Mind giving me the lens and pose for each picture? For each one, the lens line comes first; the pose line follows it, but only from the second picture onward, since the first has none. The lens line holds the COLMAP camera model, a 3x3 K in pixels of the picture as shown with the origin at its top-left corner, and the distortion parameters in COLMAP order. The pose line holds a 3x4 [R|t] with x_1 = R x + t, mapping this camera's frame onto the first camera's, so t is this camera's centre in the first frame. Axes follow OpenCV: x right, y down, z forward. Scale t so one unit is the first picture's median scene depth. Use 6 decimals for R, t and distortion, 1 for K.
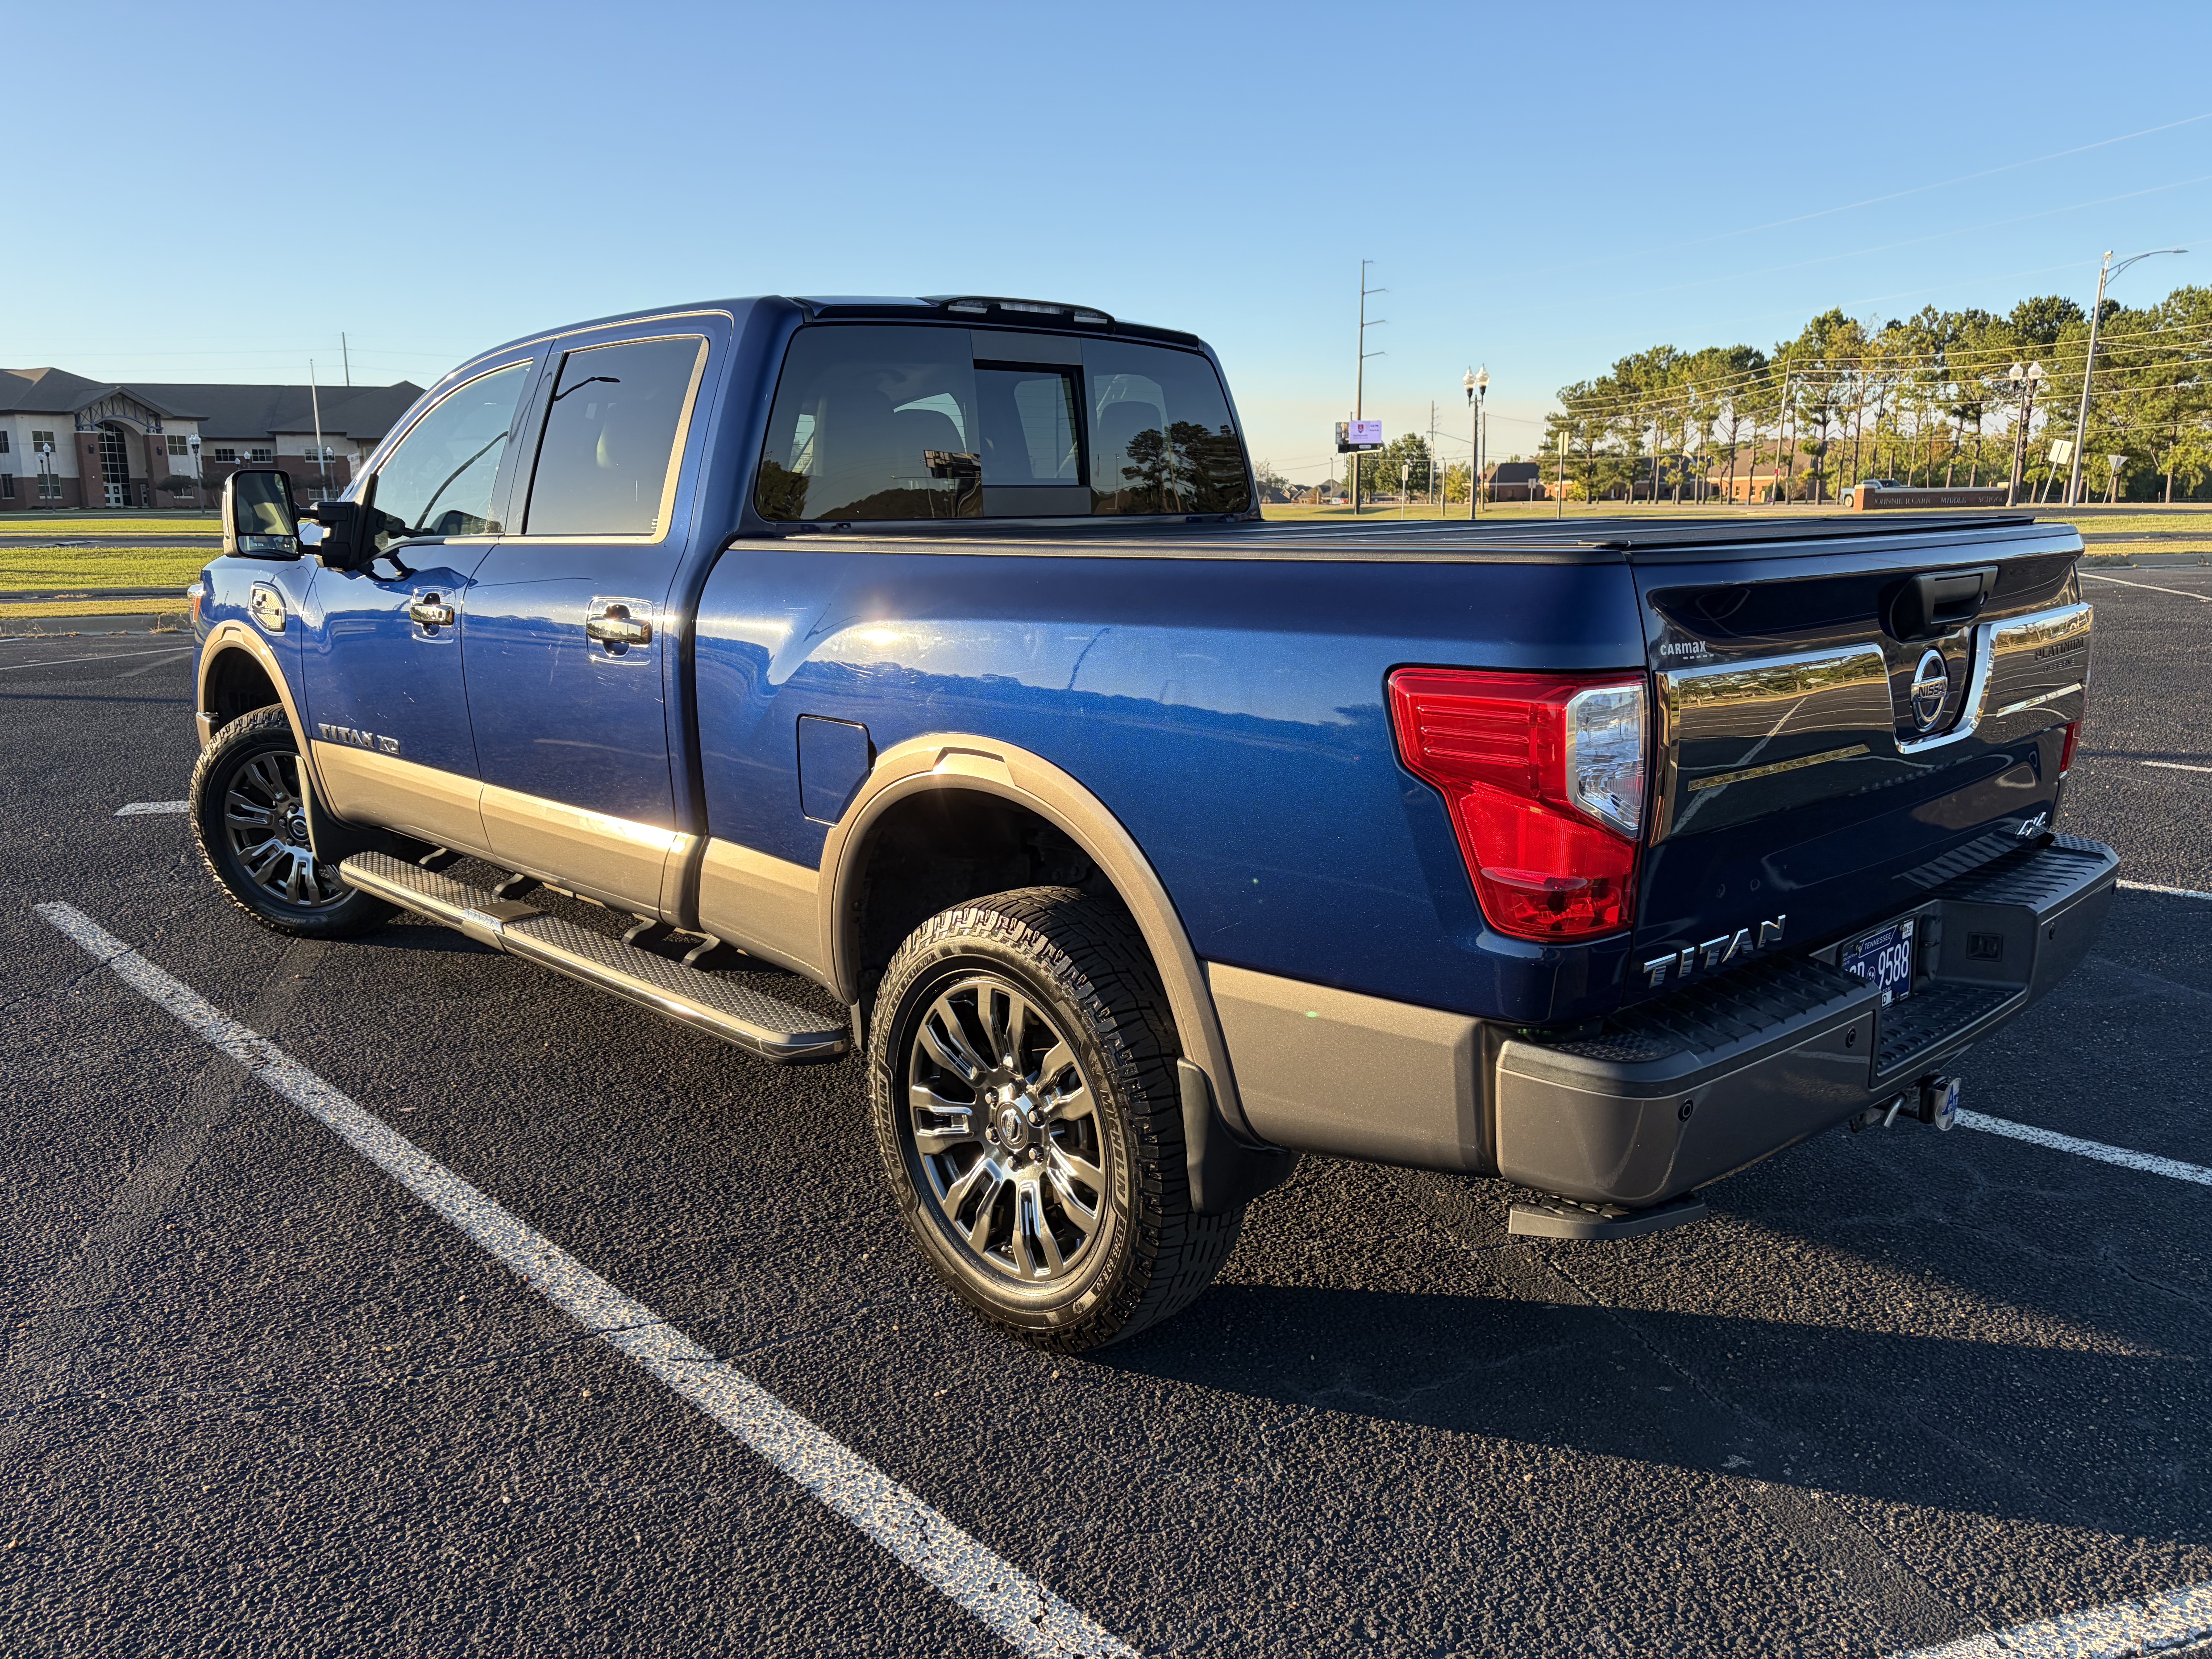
lens RADIAL K [[1675.4, 0, 1106.0], [0, 1675.4, 829.5], [0, 0, 1]] dist [0.051719, -0.023602]
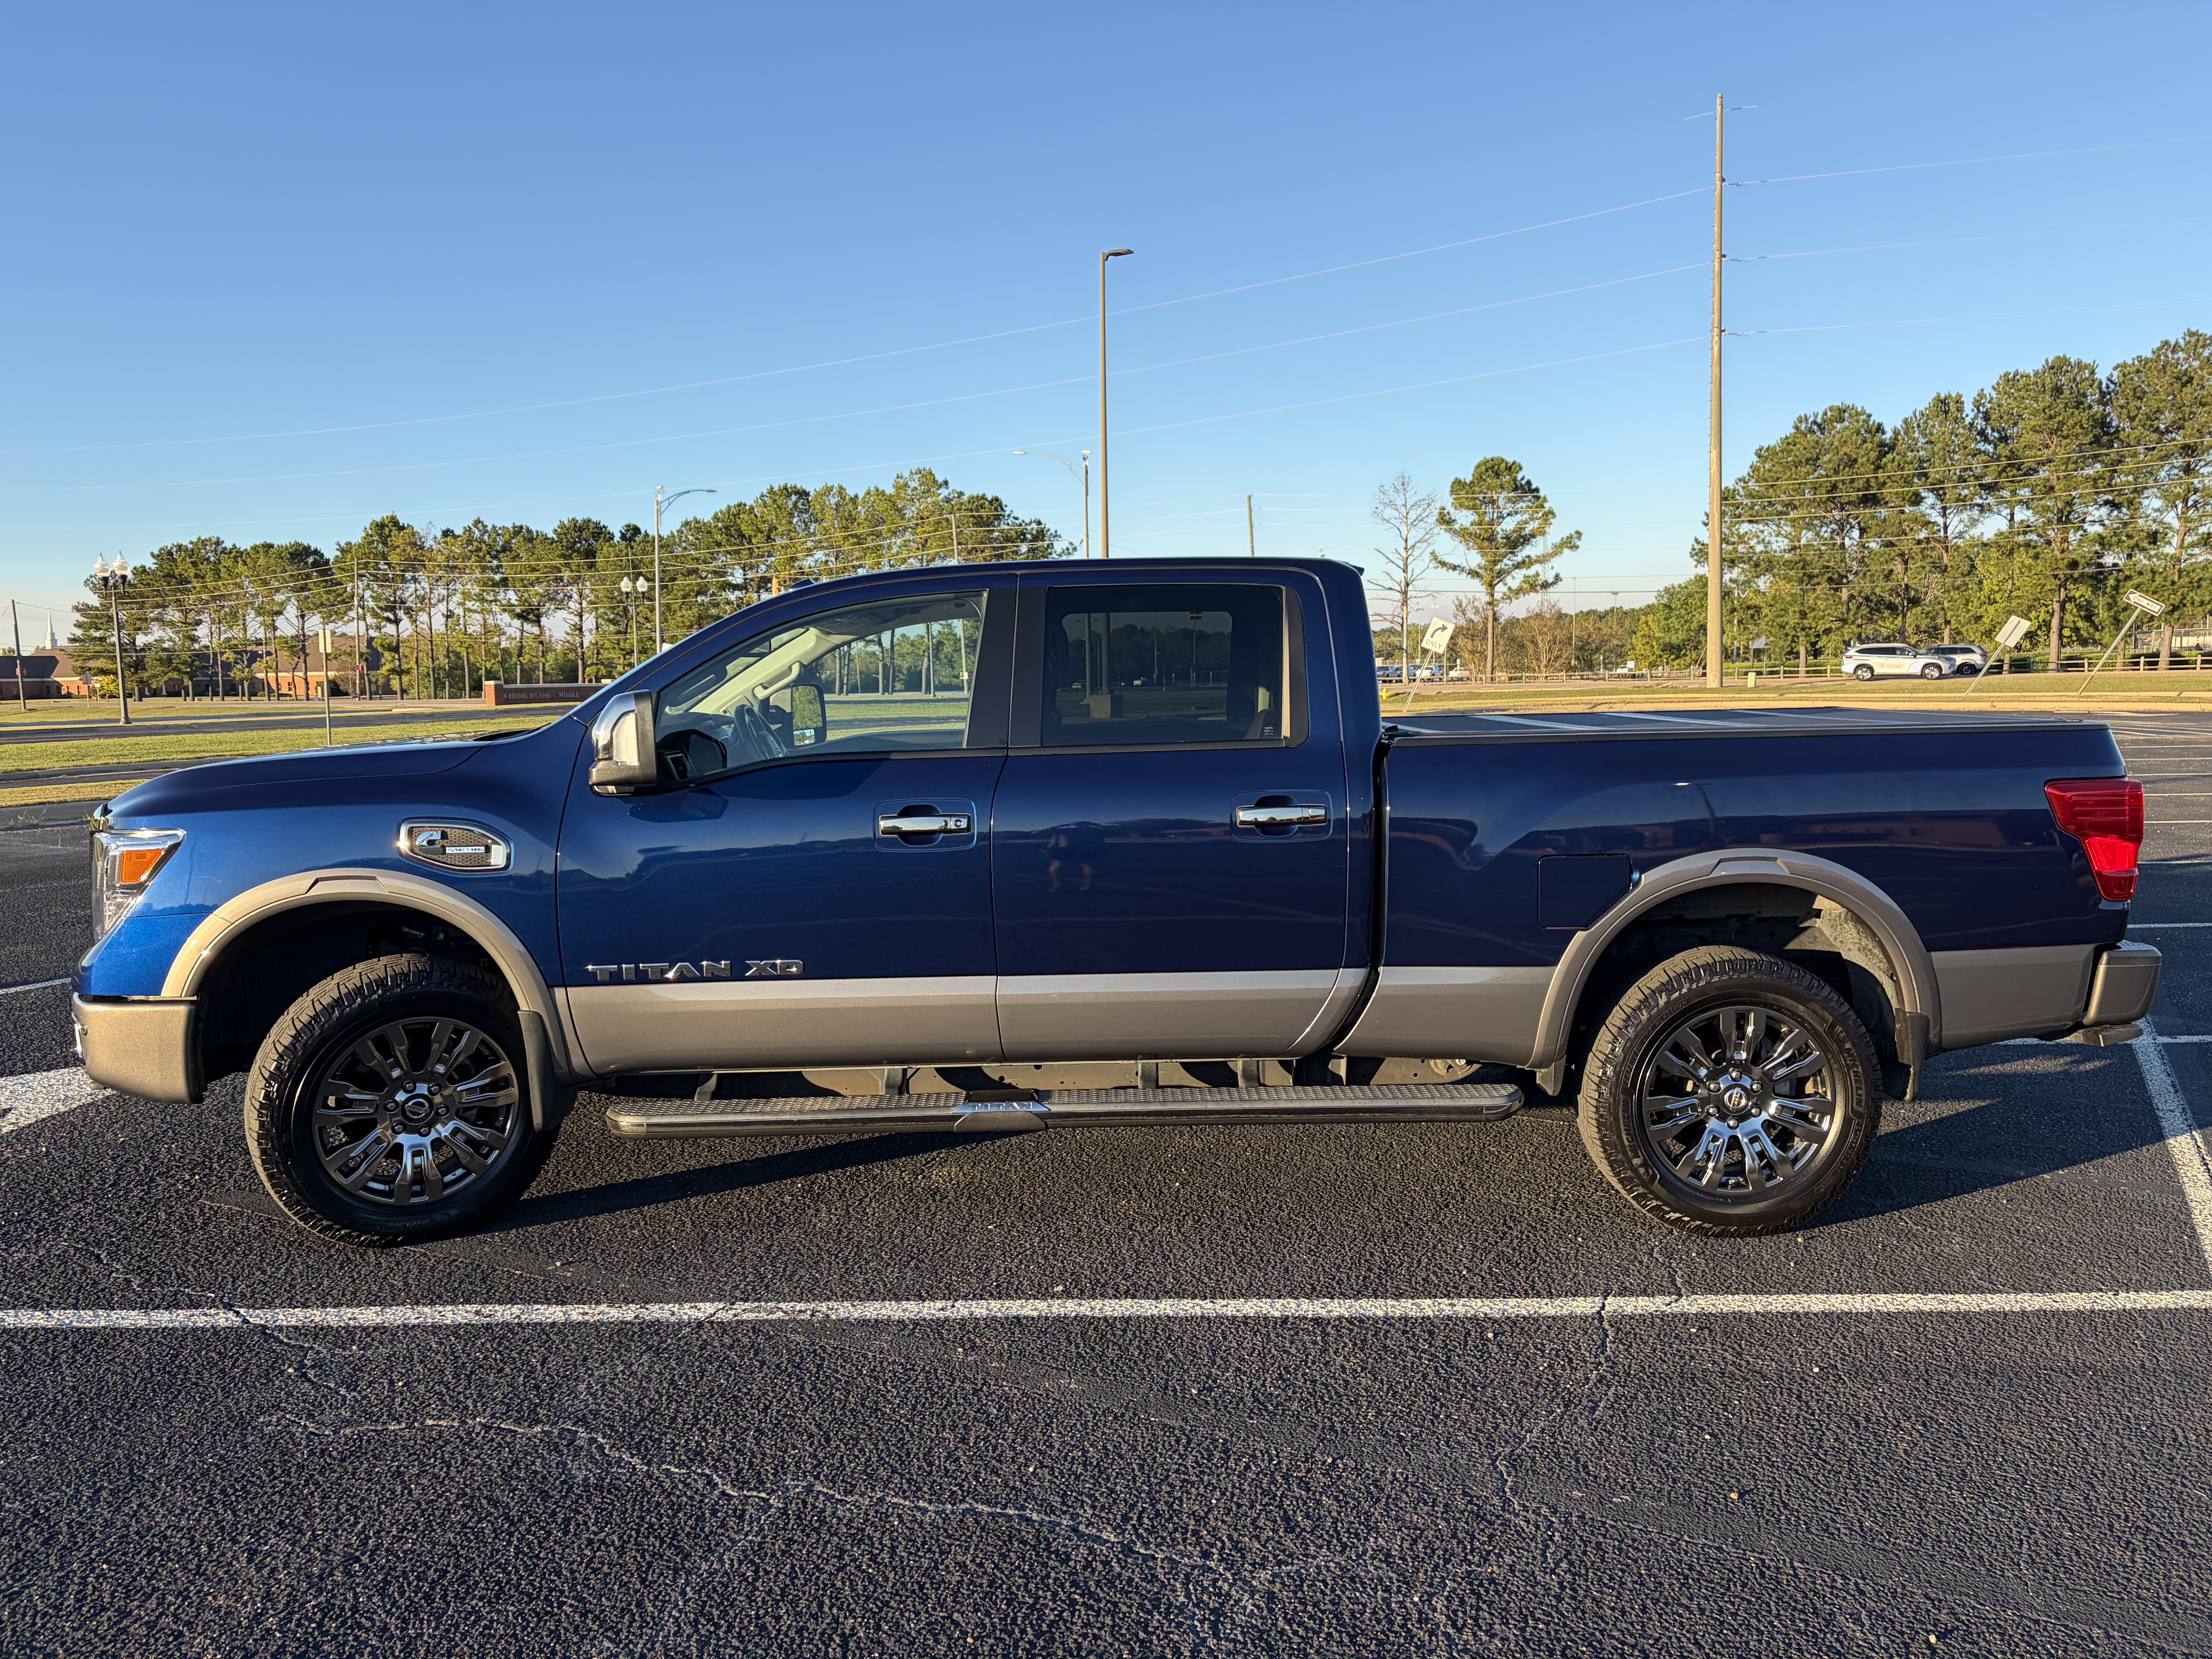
lens RADIAL K [[1675.4, 0, 1106.0], [0, 1675.4, 829.5], [0, 0, 1]] dist [0.051719, -0.023602]
pose [[0.686051, -0.073551, 0.723827, -0.997874], [0.154527, 0.986909, -0.046179, -0.055456], [-0.710954, 0.143532, 0.688435, 0.194534]]
